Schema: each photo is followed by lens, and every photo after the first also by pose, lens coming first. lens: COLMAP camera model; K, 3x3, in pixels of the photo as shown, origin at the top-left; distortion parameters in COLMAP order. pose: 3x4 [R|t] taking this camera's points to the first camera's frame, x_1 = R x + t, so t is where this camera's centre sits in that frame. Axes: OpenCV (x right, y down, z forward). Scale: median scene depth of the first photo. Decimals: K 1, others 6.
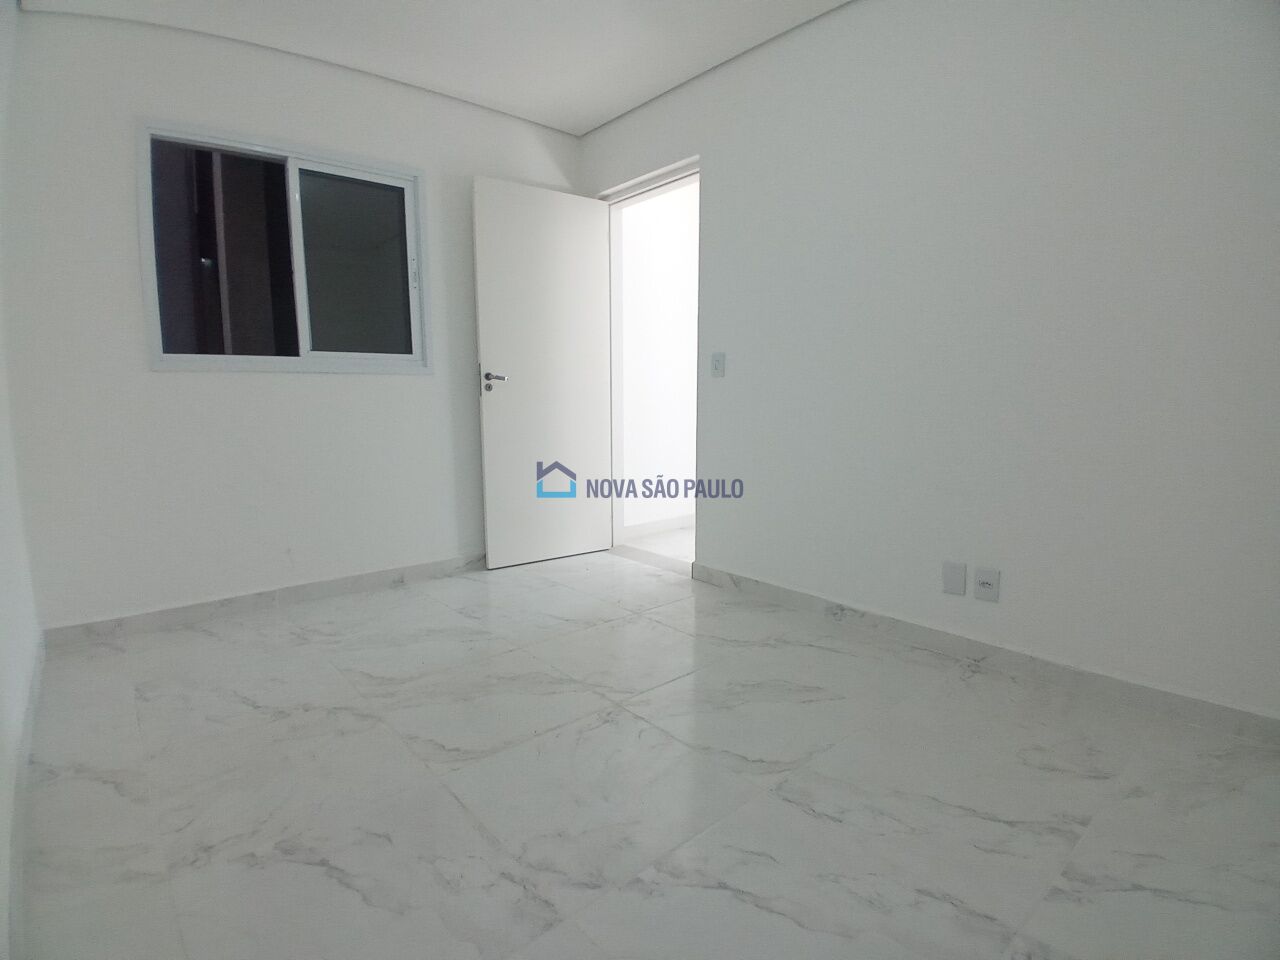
lens RADIAL K [[633.6, 0, 637.9], [0, 633.6, 496.2], [0, 0, 1]] dist [0.032073, -0.063028]
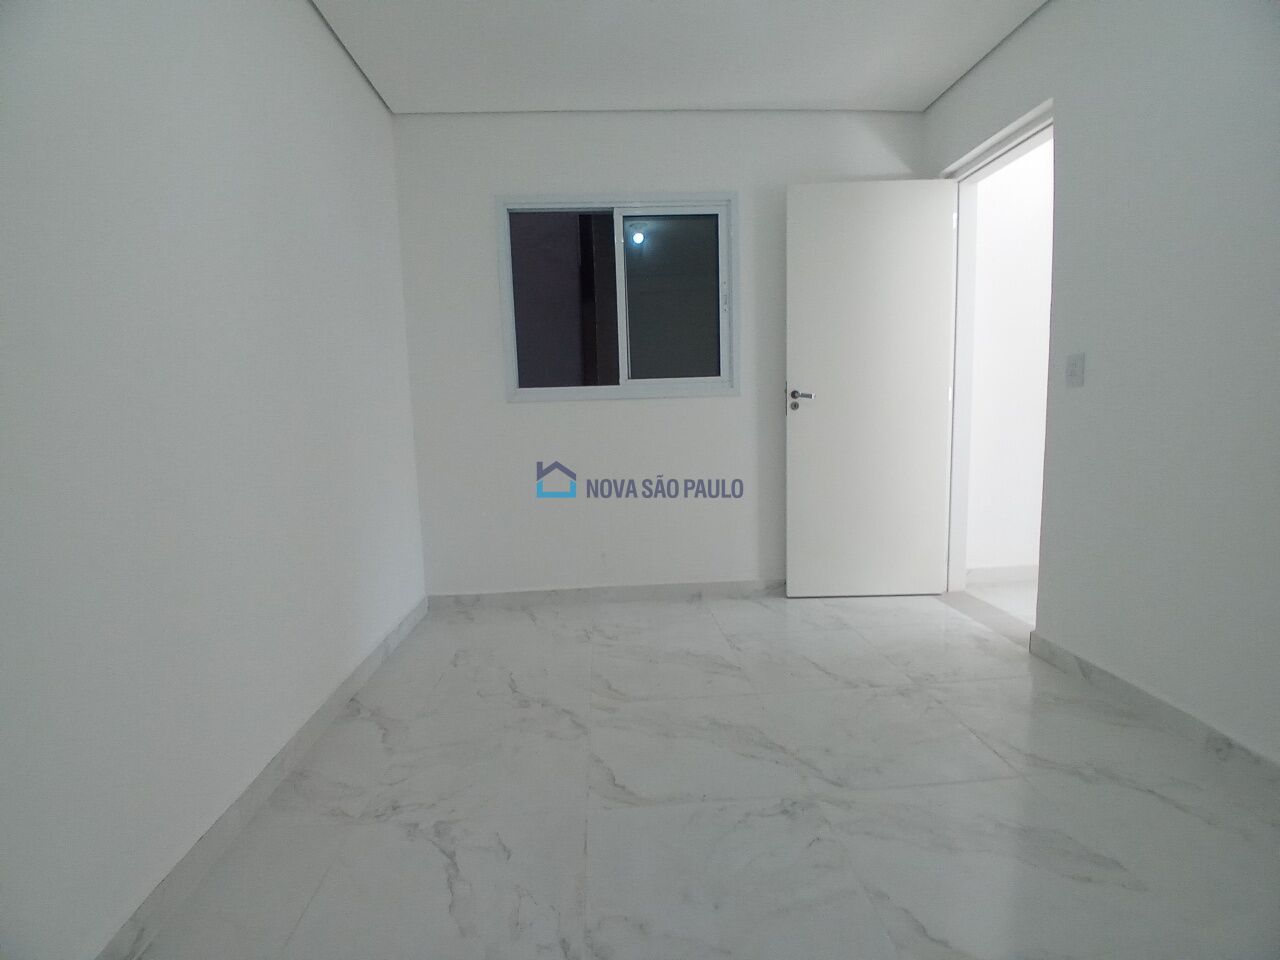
lens RADIAL K [[633.6, 0, 637.9], [0, 633.6, 496.2], [0, 0, 1]] dist [0.032073, -0.063028]
pose [[0.799418, 0.061507, -0.597618, 0.162200], [-0.067556, 0.997640, 0.012311, -0.035717], [0.596965, 0.030531, 0.801686, 0.115320]]
